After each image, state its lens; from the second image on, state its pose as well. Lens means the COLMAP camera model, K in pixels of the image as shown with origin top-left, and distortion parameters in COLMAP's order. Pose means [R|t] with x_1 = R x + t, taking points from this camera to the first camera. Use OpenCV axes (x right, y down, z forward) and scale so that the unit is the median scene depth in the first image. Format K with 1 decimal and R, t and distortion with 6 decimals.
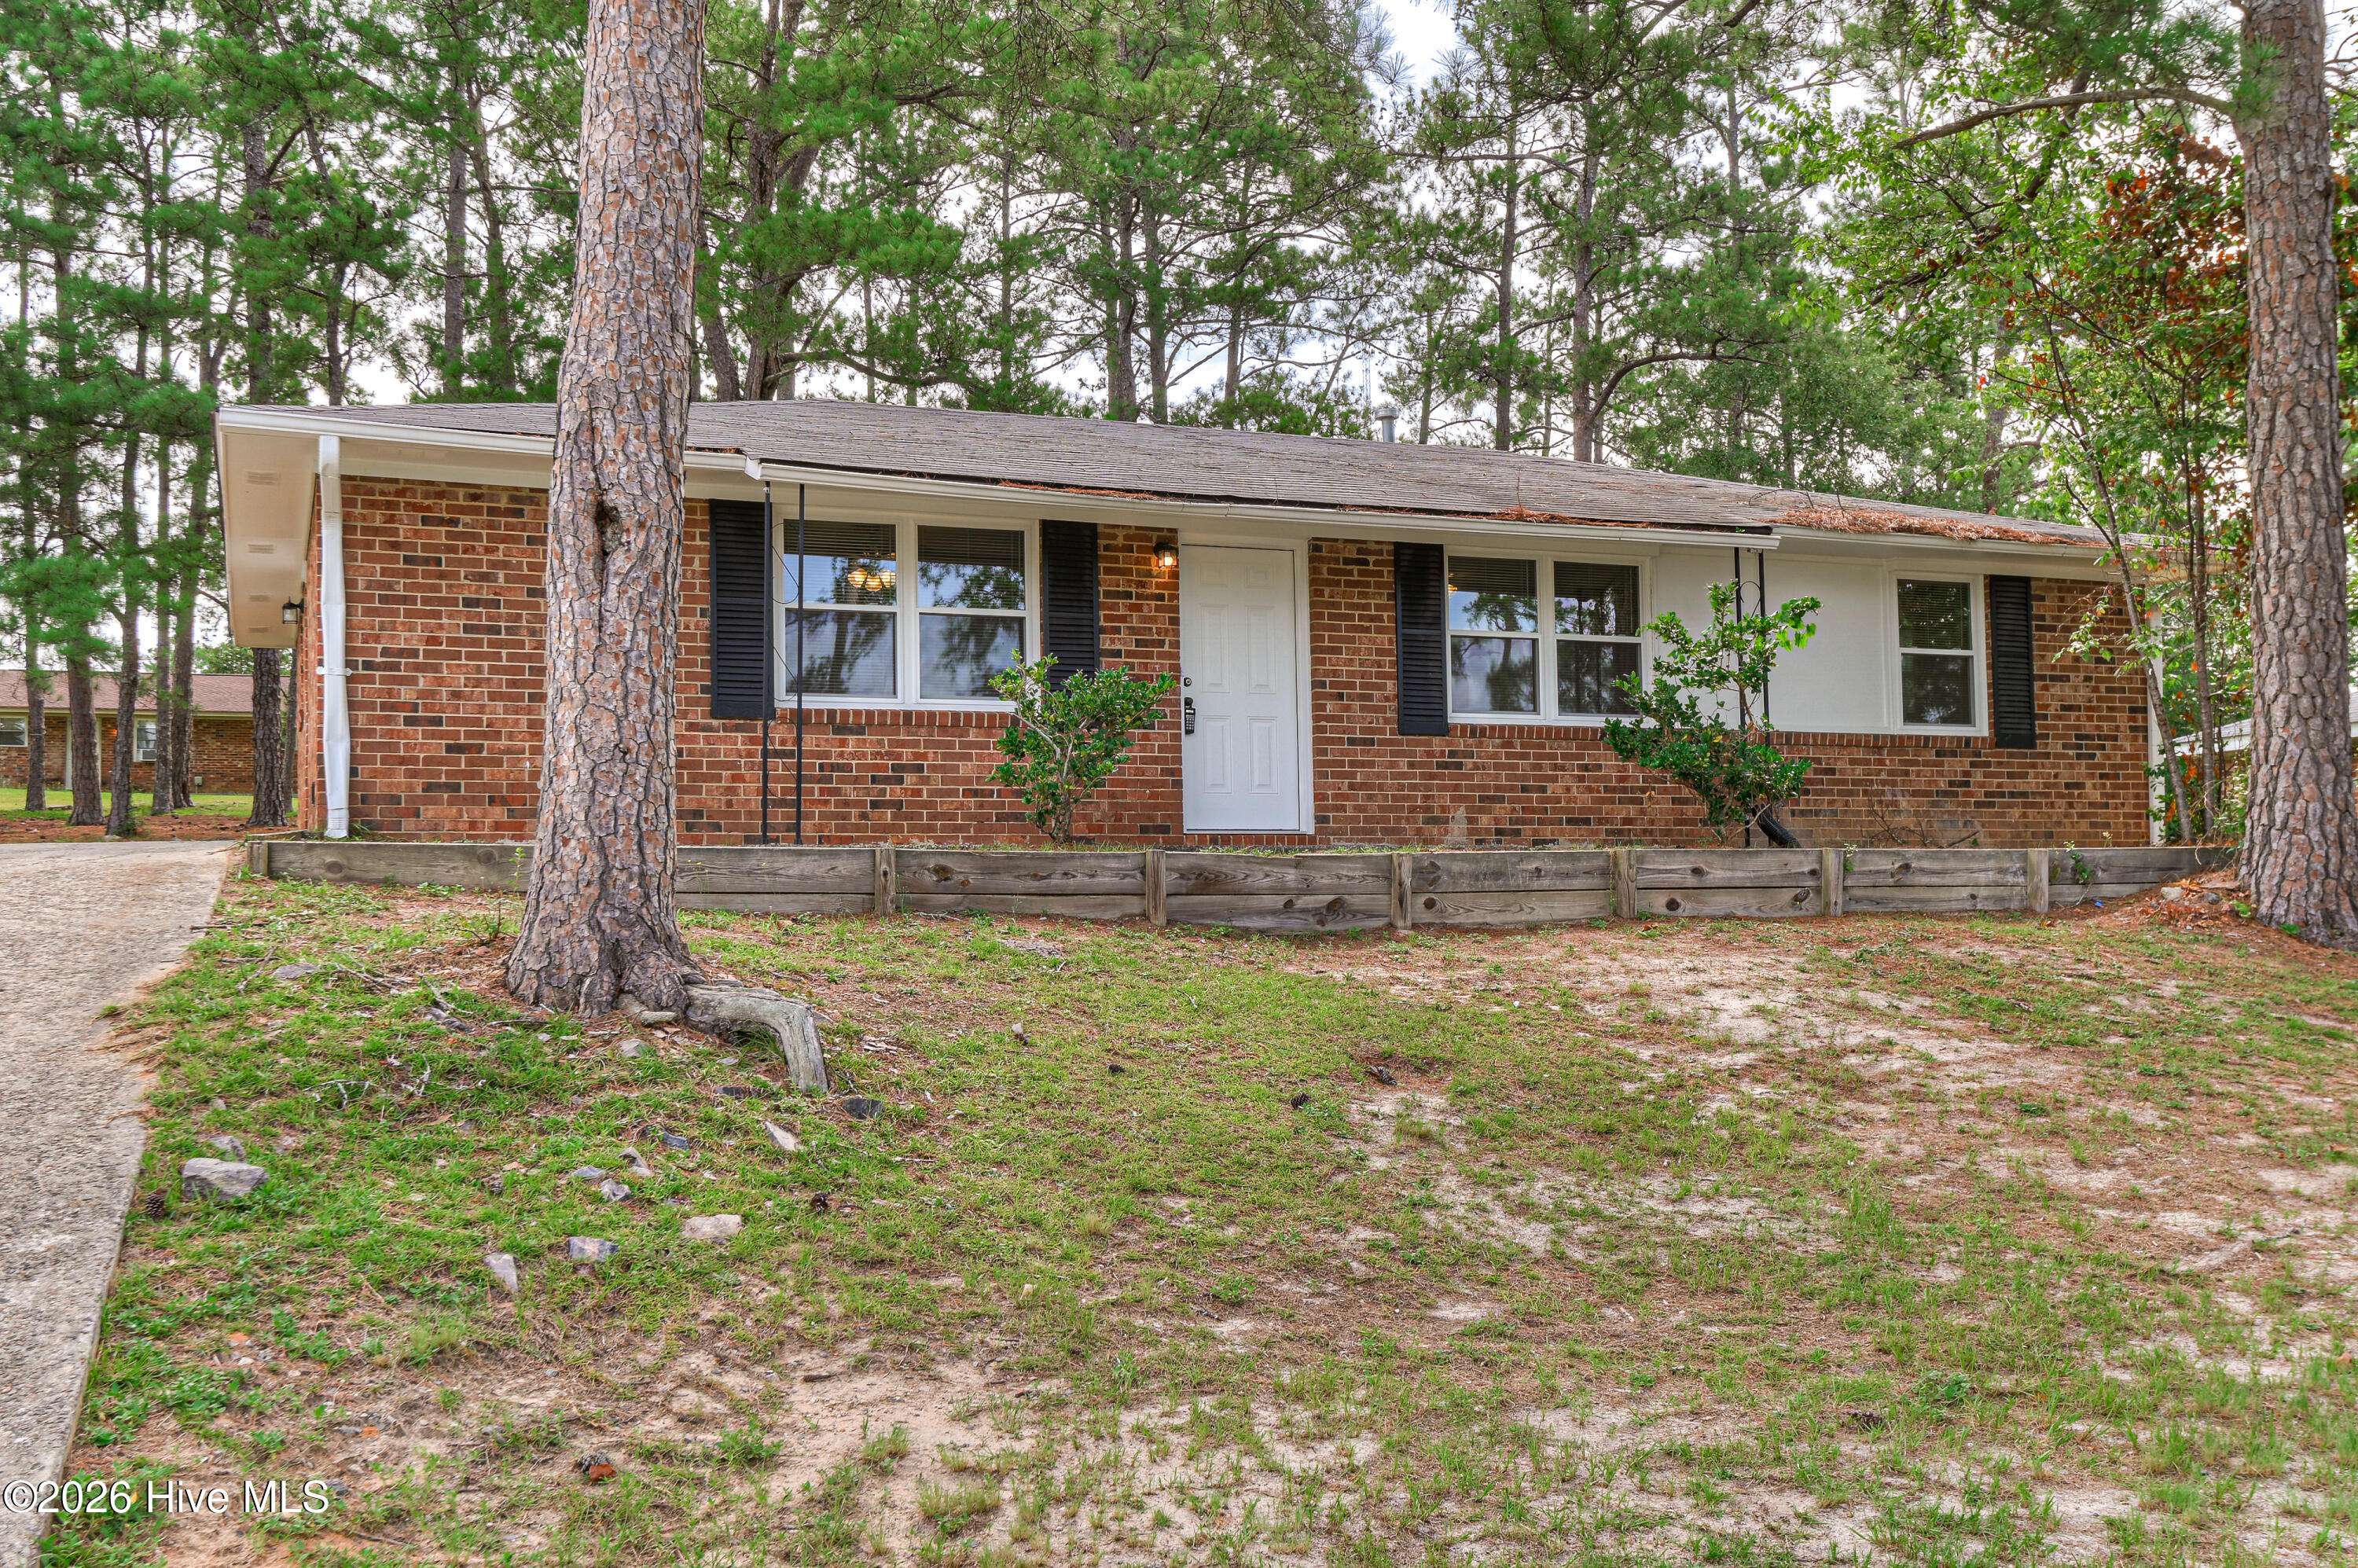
lens RADIAL K [[2306.6, 0, 1173.2], [0, 2306.6, 781.7], [0, 0, 1]] dist [0.054734, -0.001194]
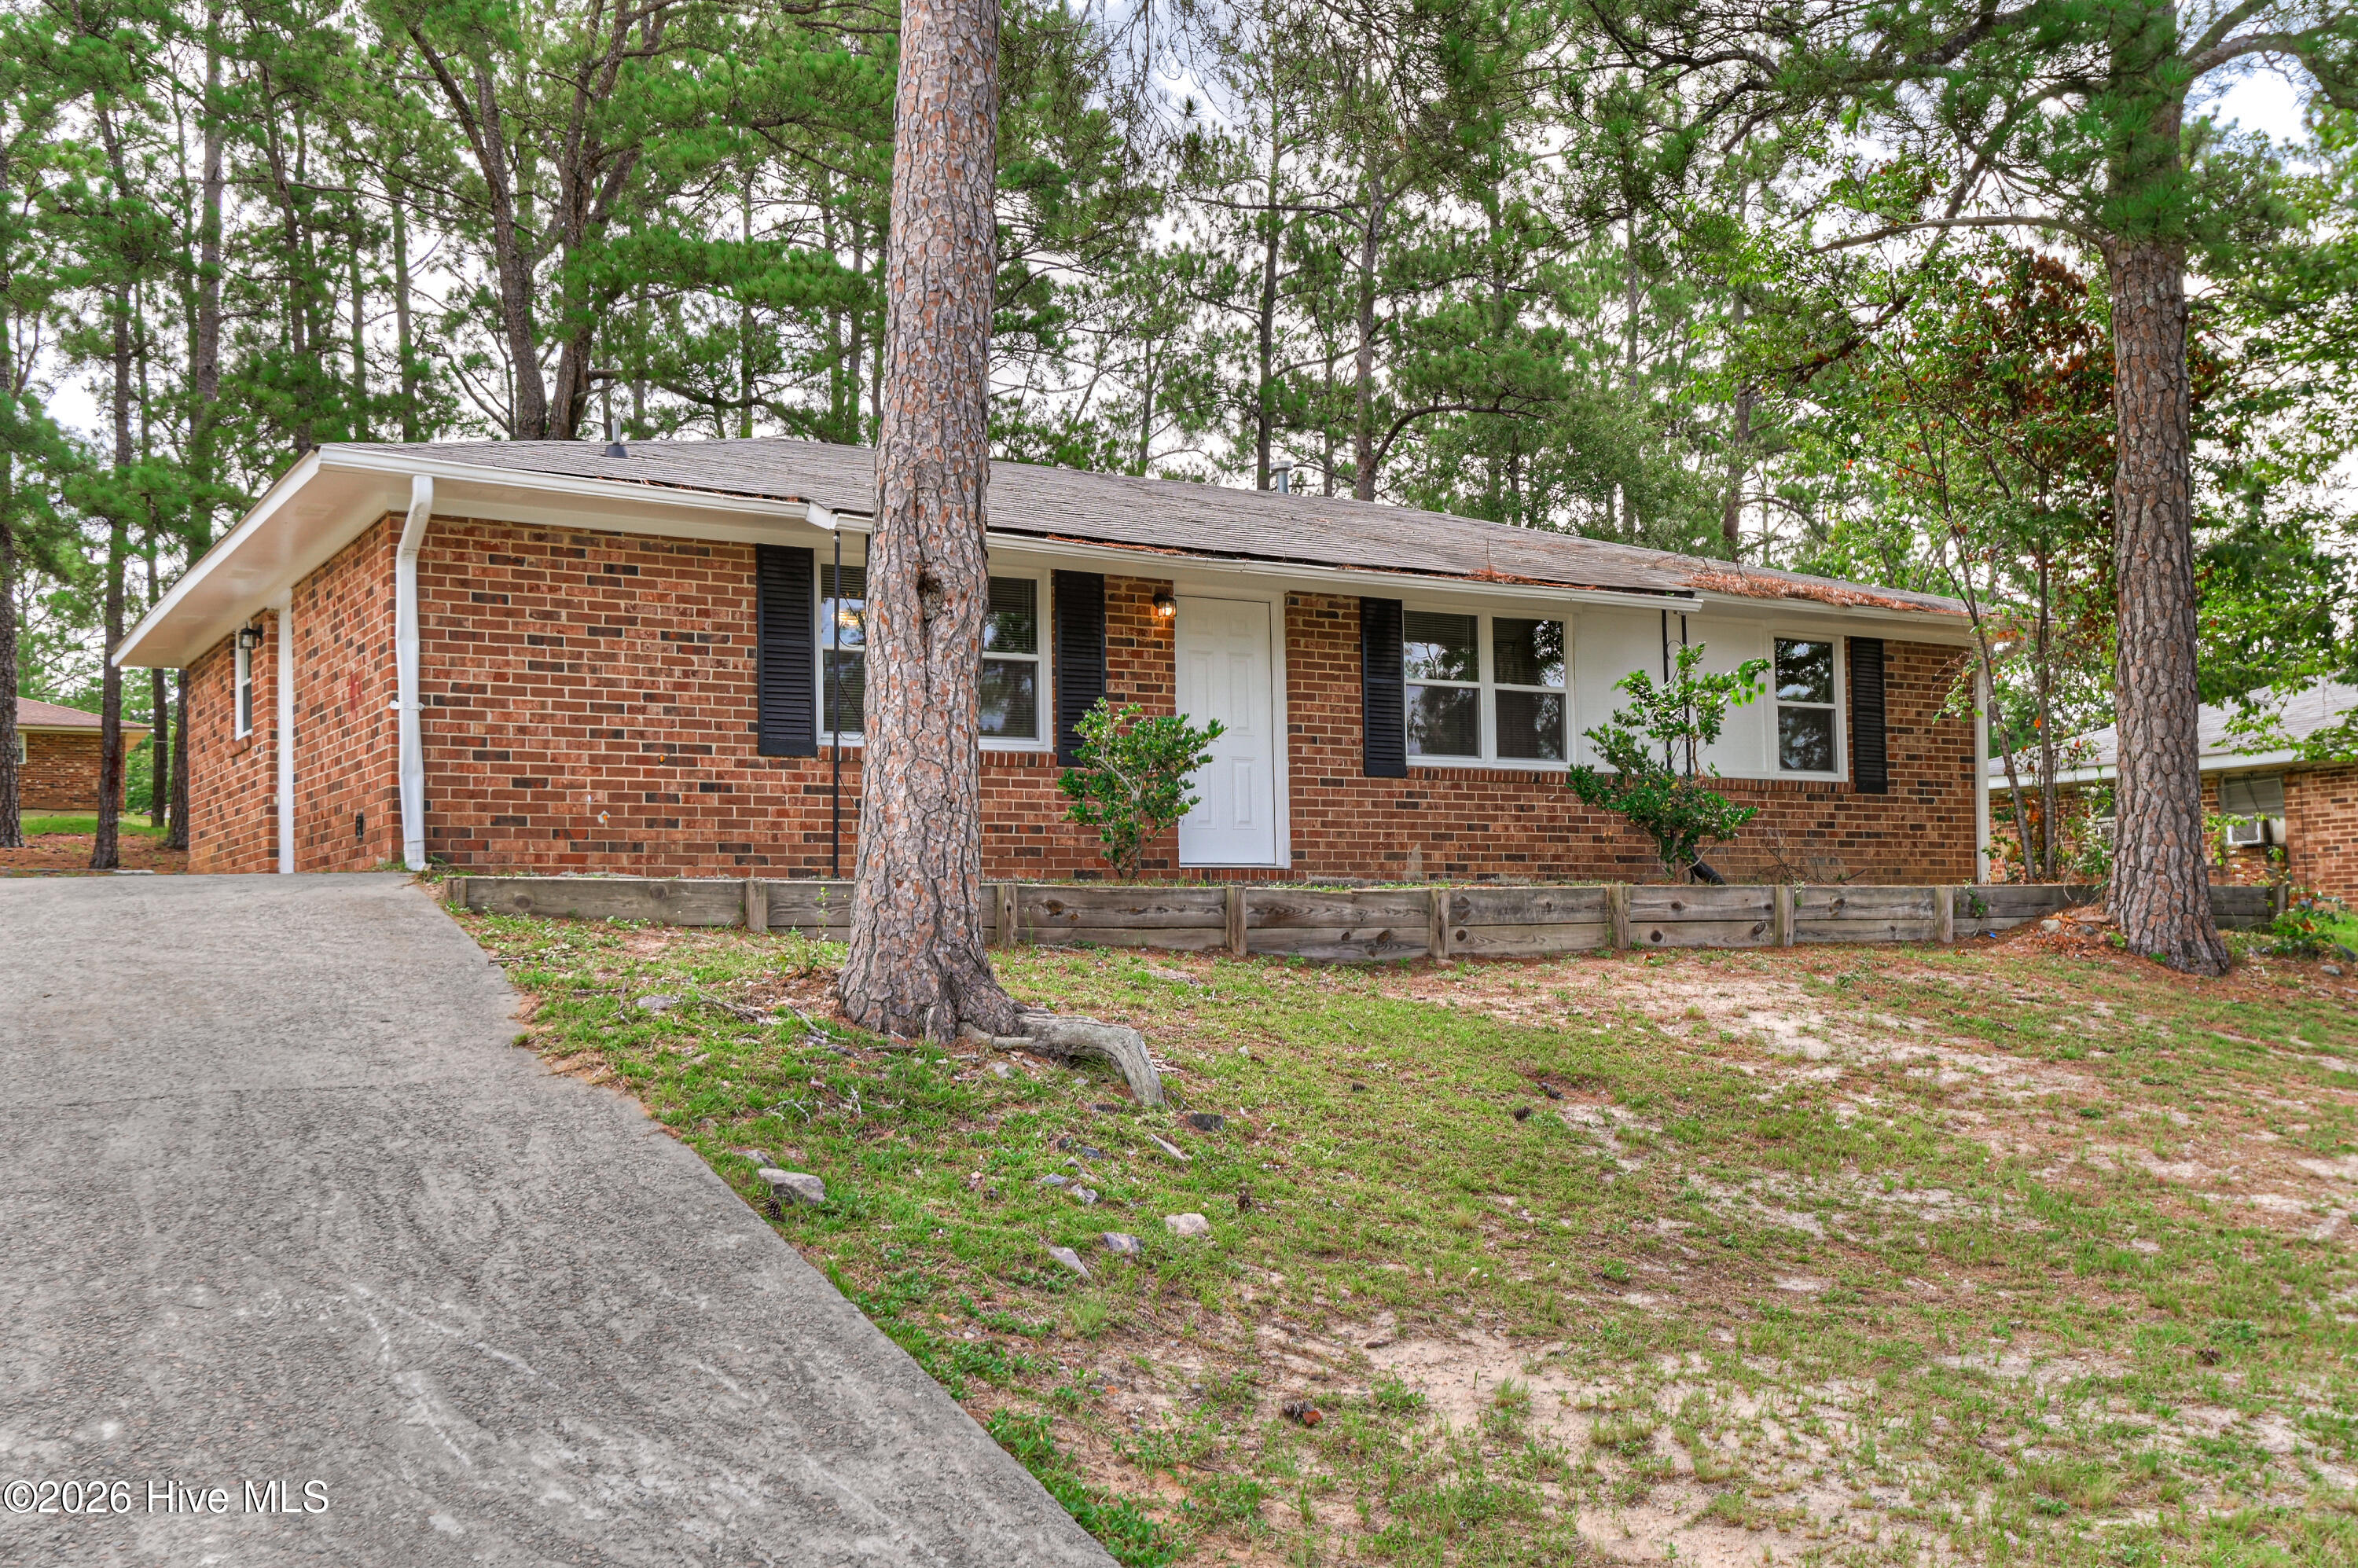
lens RADIAL K [[2349.5, 0, 1191.0], [0, 2349.5, 798.3], [0, 0, 1]] dist [0.048896, 0.011662]
pose [[0.985858, 0.010191, 0.167270, -0.180884], [-0.009976, 0.999948, -0.002127, -0.007666], [-0.167283, 0.000428, 0.985909, -0.070150]]
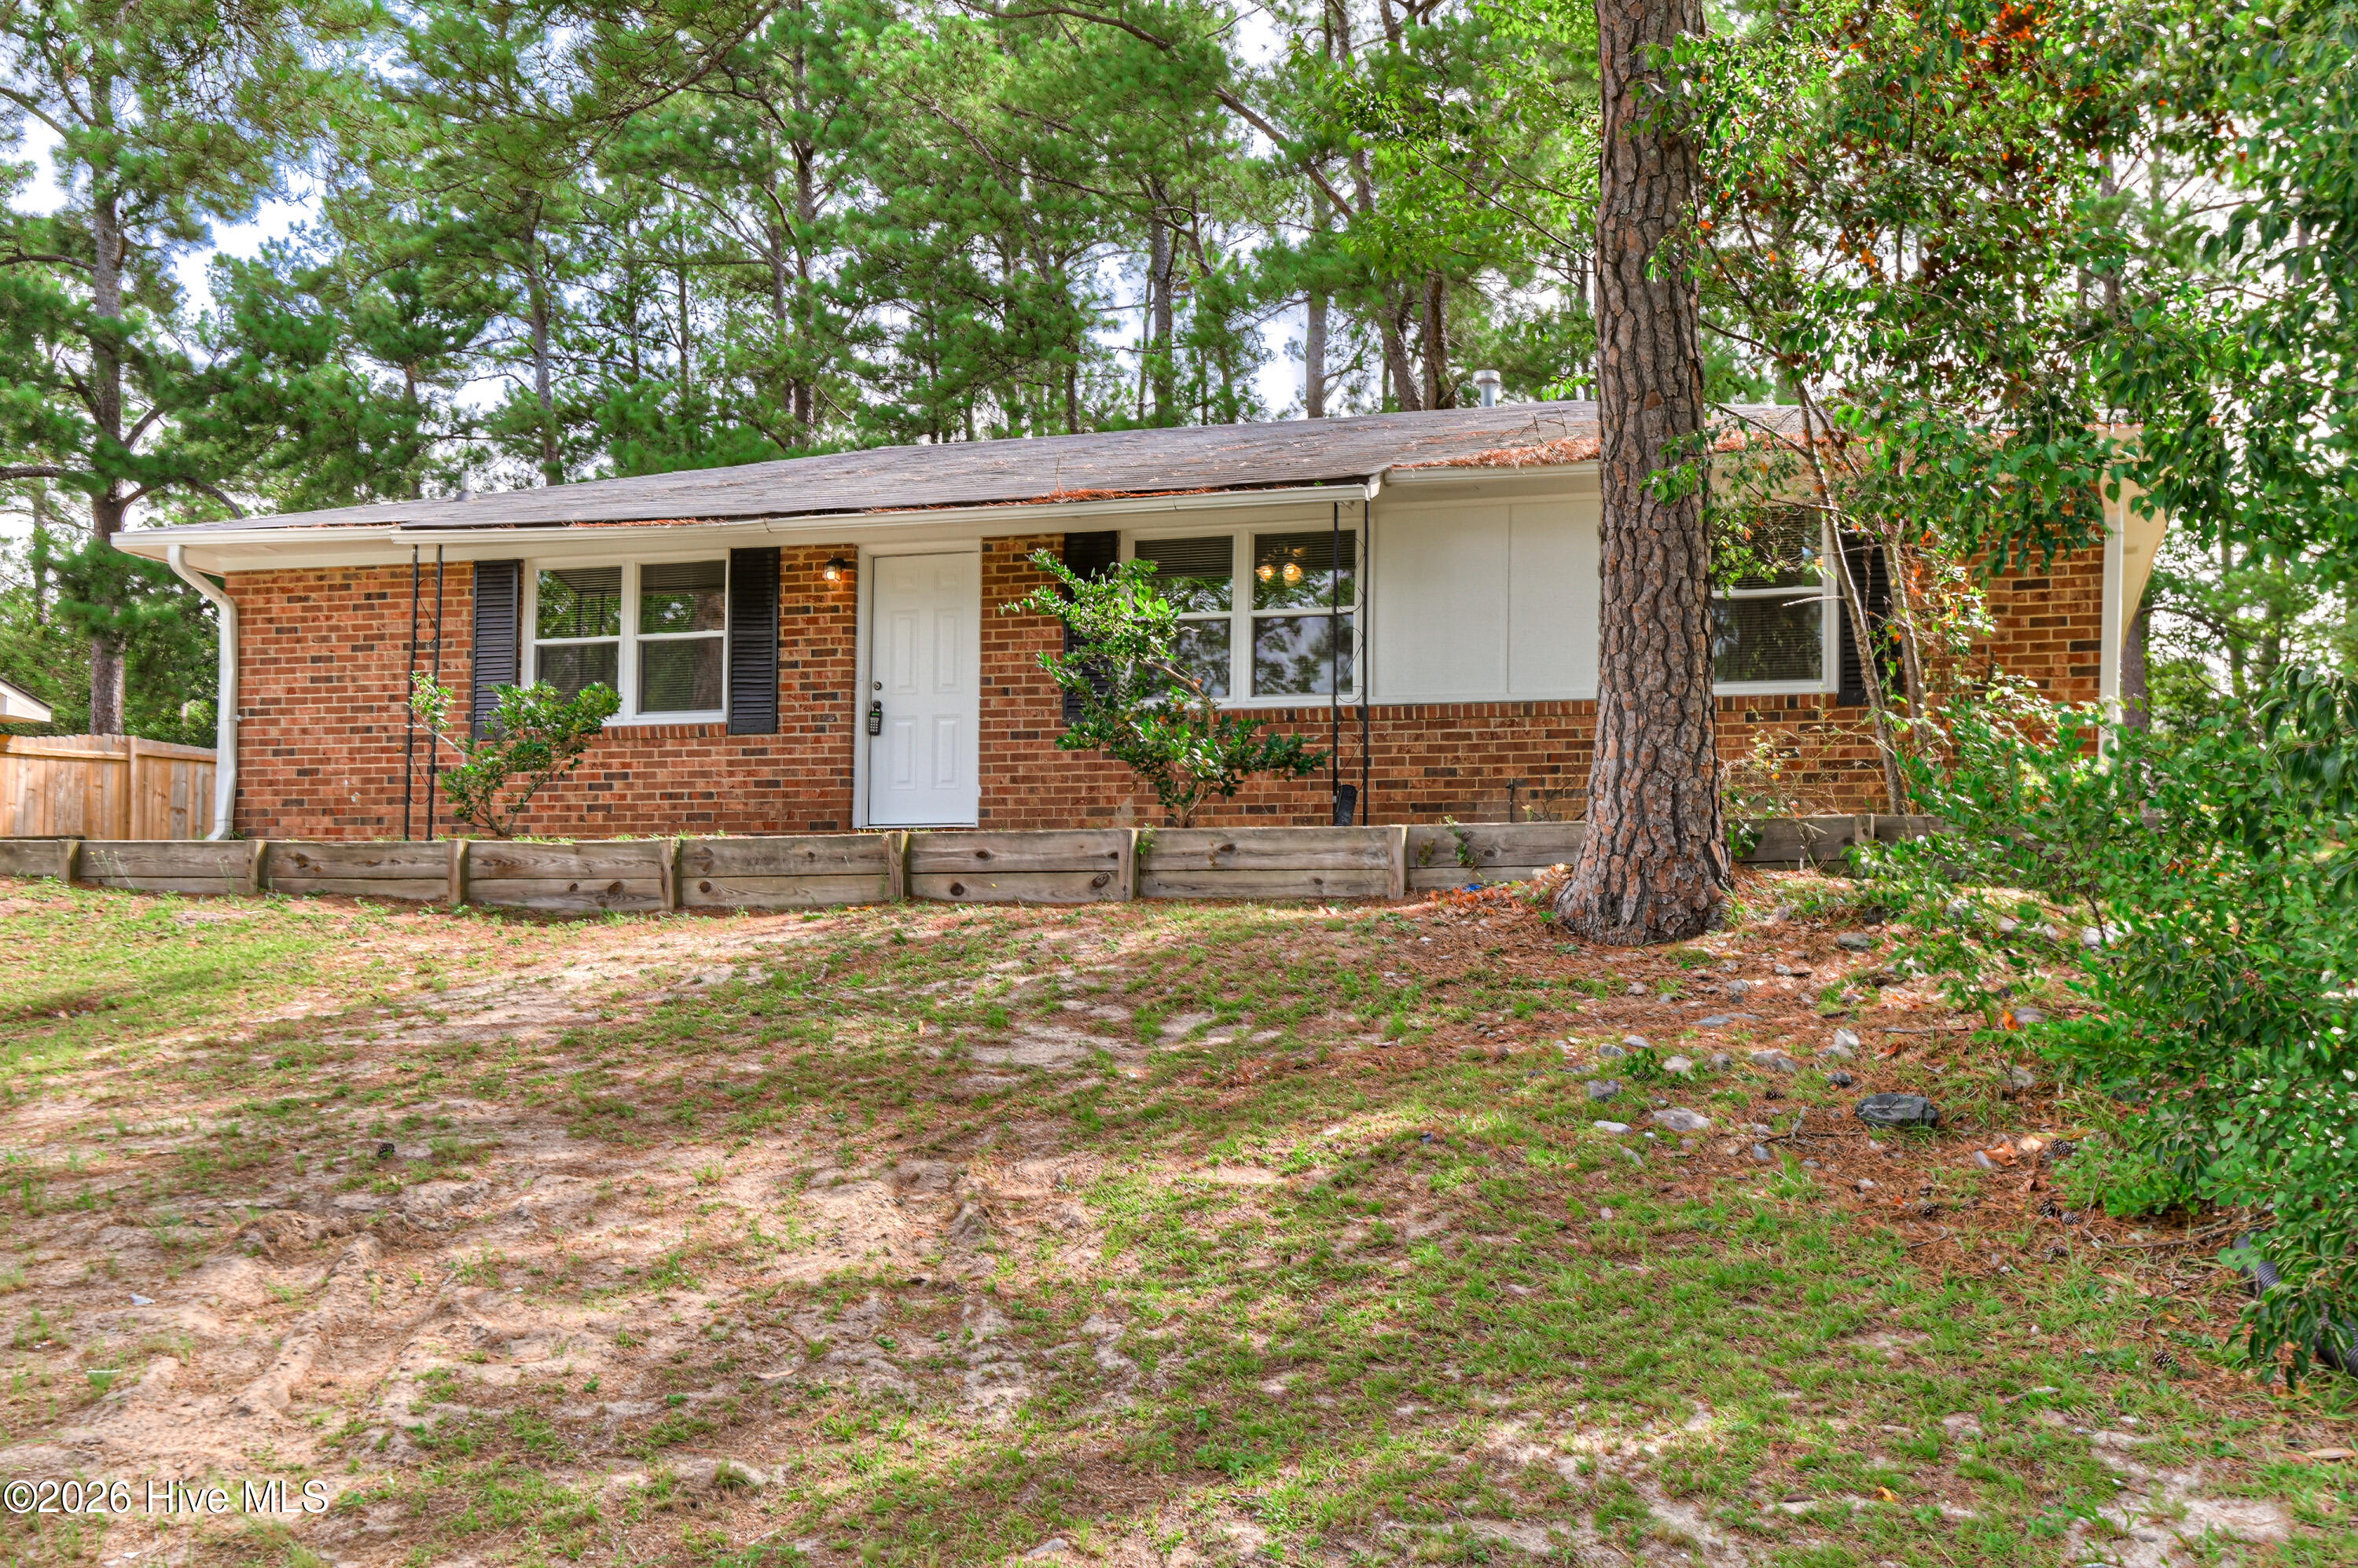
lens RADIAL K [[2349.5, 0, 1191.0], [0, 2349.5, 798.3], [0, 0, 1]] dist [0.048896, 0.011662]
pose [[0.764843, -0.027798, -0.643617, 0.870762], [0.022996, 0.999610, -0.015846, 0.030779], [0.643806, -0.002681, 0.765184, 0.286393]]
